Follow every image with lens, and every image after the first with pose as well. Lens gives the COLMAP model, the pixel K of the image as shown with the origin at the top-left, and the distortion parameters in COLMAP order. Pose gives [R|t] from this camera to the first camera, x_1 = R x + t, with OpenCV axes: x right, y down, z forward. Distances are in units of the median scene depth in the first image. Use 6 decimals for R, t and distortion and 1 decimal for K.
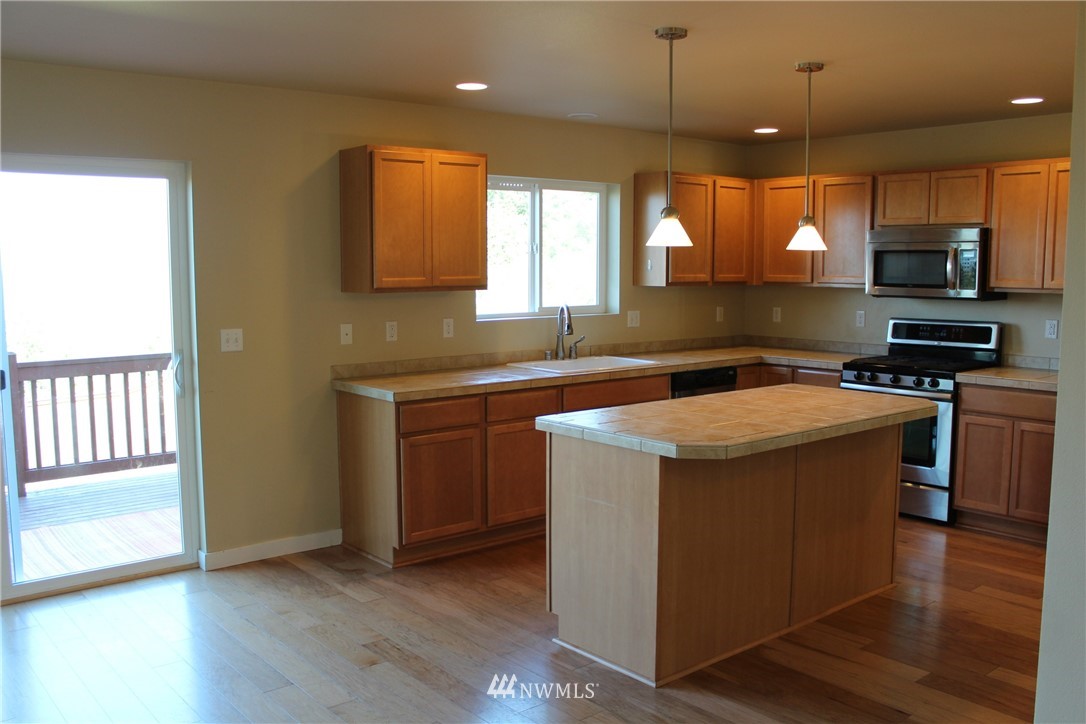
lens RADIAL K [[965.1, 0, 543.0], [0, 965.1, 362.0], [0, 0, 1]] dist [-0.094530, 0.009302]
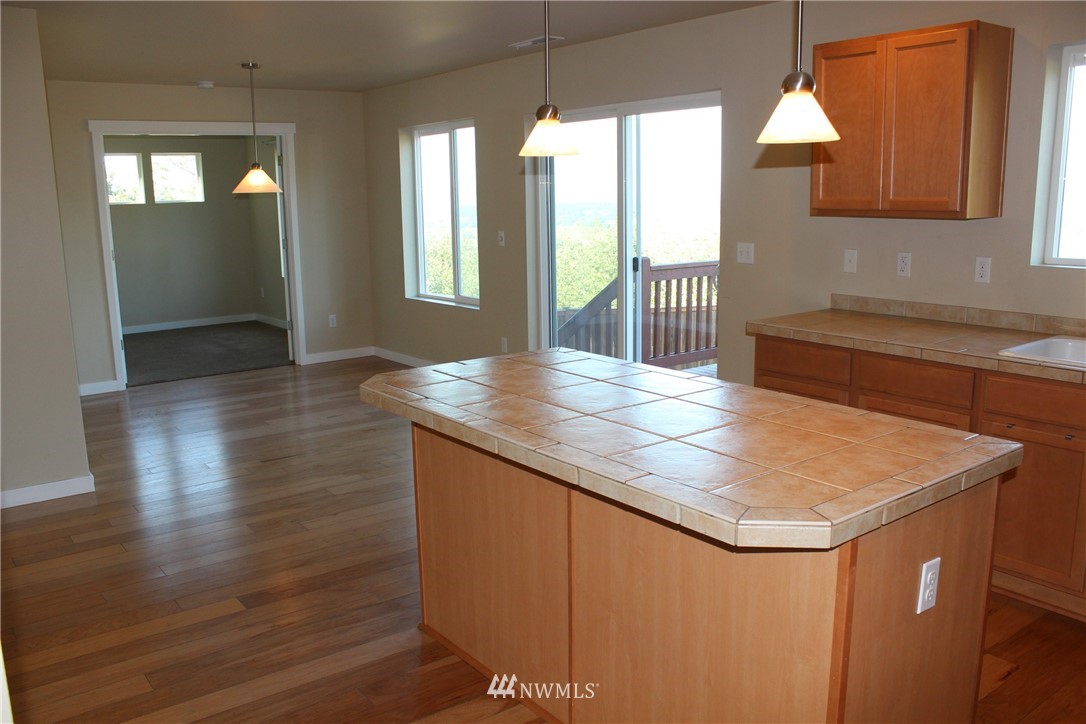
lens RADIAL K [[900.0, 0, 543.0], [0, 900.0, 362.0], [0, 0, 1]] dist [-0.158349, 0.138536]
pose [[-0.046718, 0.189464, -0.980776, 0.683800], [-0.094448, 0.976611, 0.193158, -0.075060], [0.994433, 0.101656, -0.027731, 0.819659]]
